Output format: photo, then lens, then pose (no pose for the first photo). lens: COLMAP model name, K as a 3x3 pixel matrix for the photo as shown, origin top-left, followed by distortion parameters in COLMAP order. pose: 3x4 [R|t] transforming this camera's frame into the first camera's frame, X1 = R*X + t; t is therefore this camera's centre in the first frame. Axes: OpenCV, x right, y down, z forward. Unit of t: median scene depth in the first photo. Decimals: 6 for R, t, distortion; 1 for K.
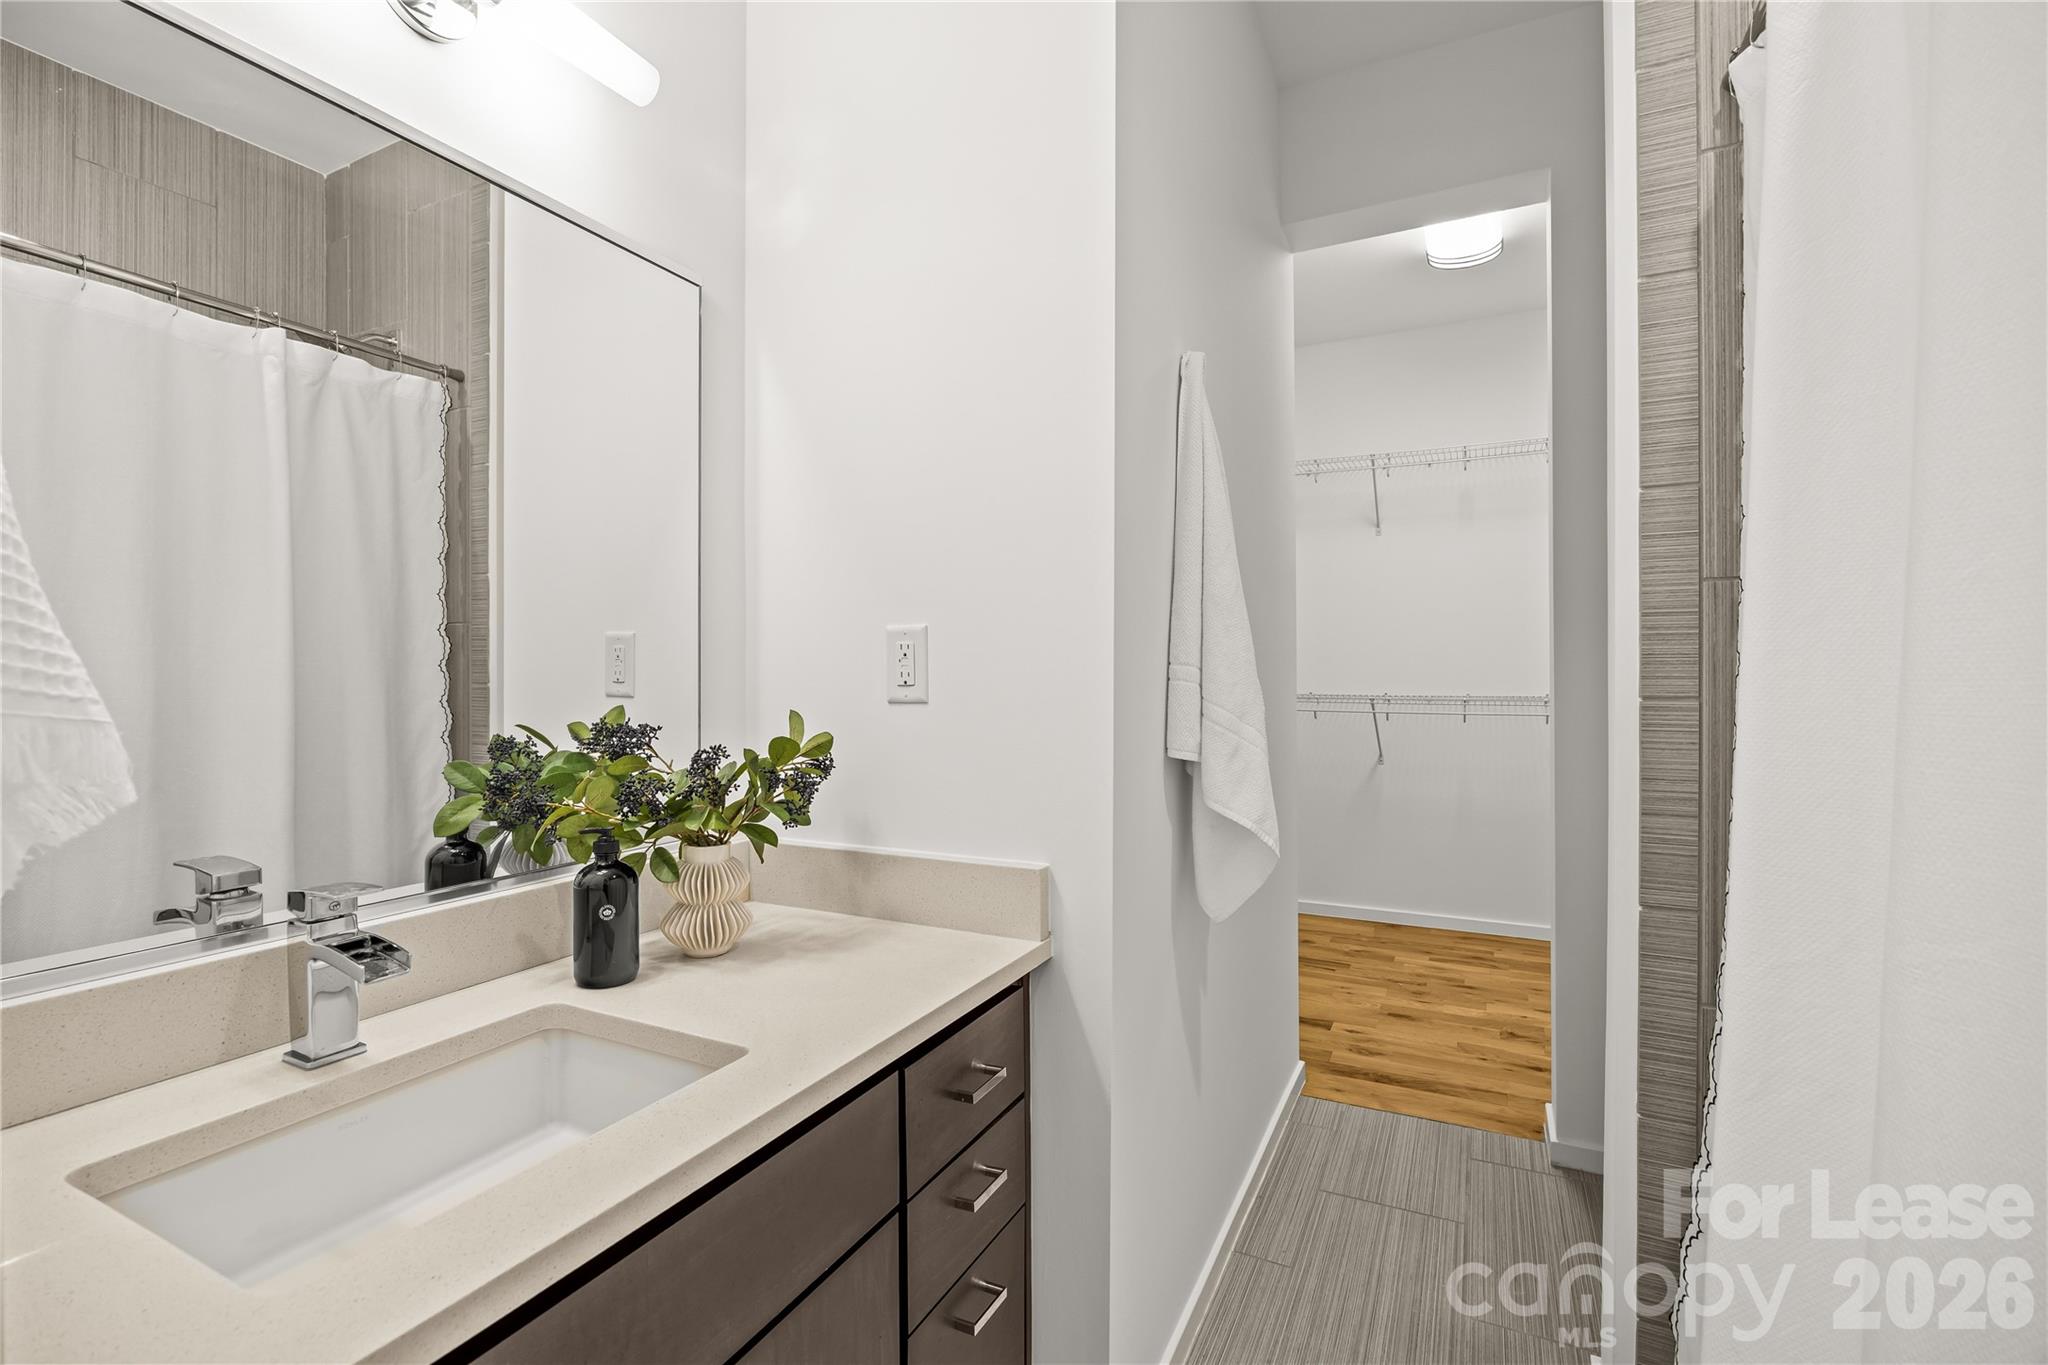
lens RADIAL K [[905.5, 0, 1025.0], [0, 905.5, 681.4], [0, 0, 1]] dist [-0.004836, -0.000602]
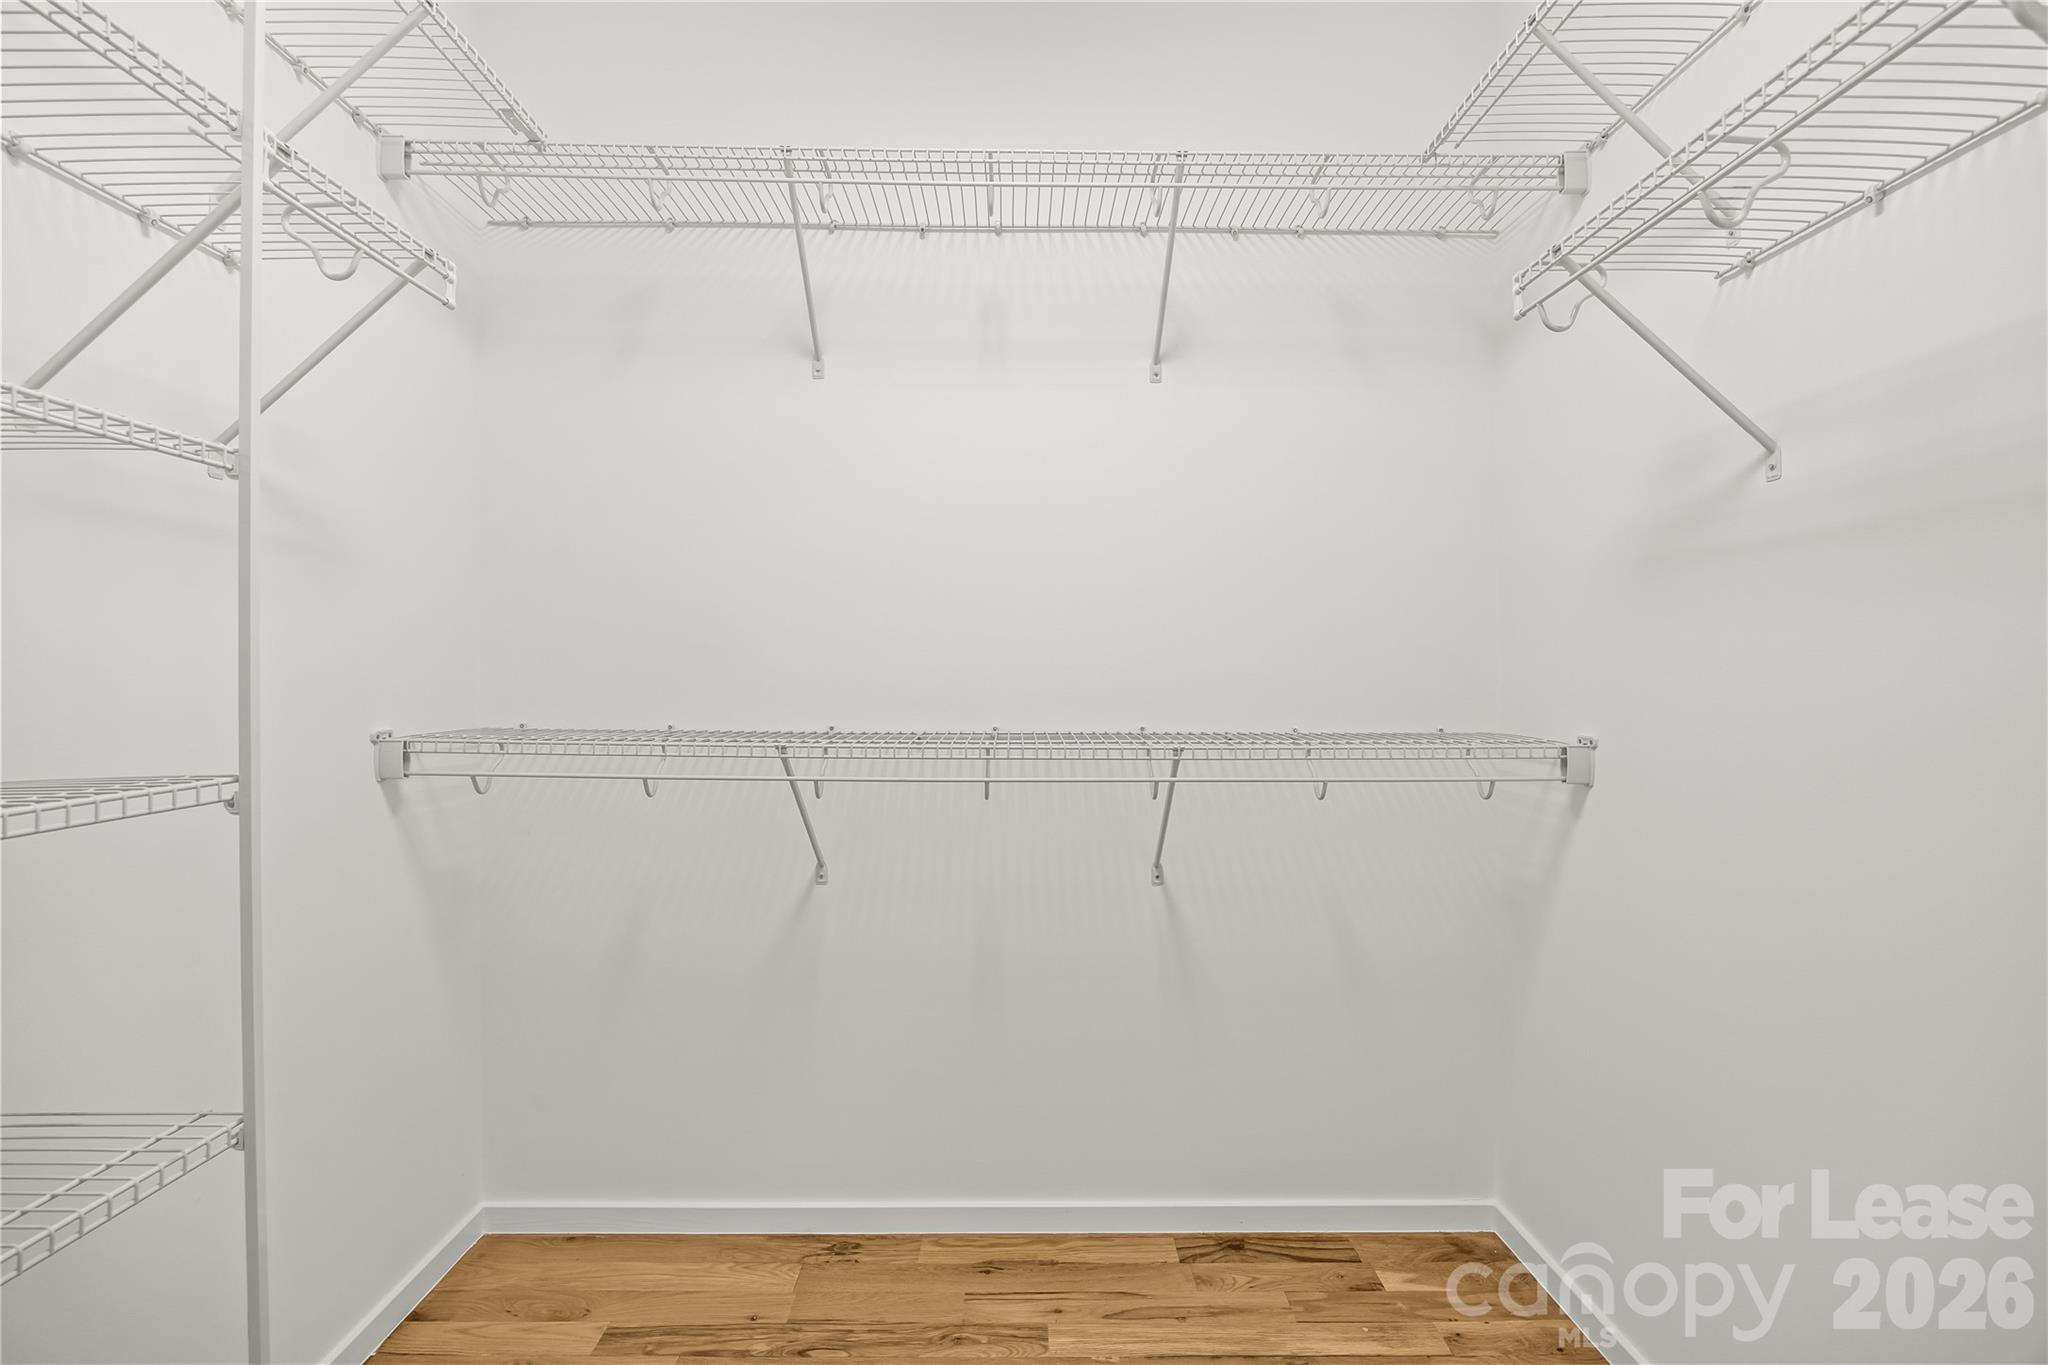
lens RADIAL K [[905.5, 0, 1018.0], [0, 905.5, 679.4], [0, 0, 1]] dist [-0.004836, -0.000602]
pose [[0.886775, 0.002350, 0.462195, 0.283140], [-0.002466, 0.999997, -0.000353, -0.011313], [-0.462194, -0.000826, 0.886778, 0.577215]]
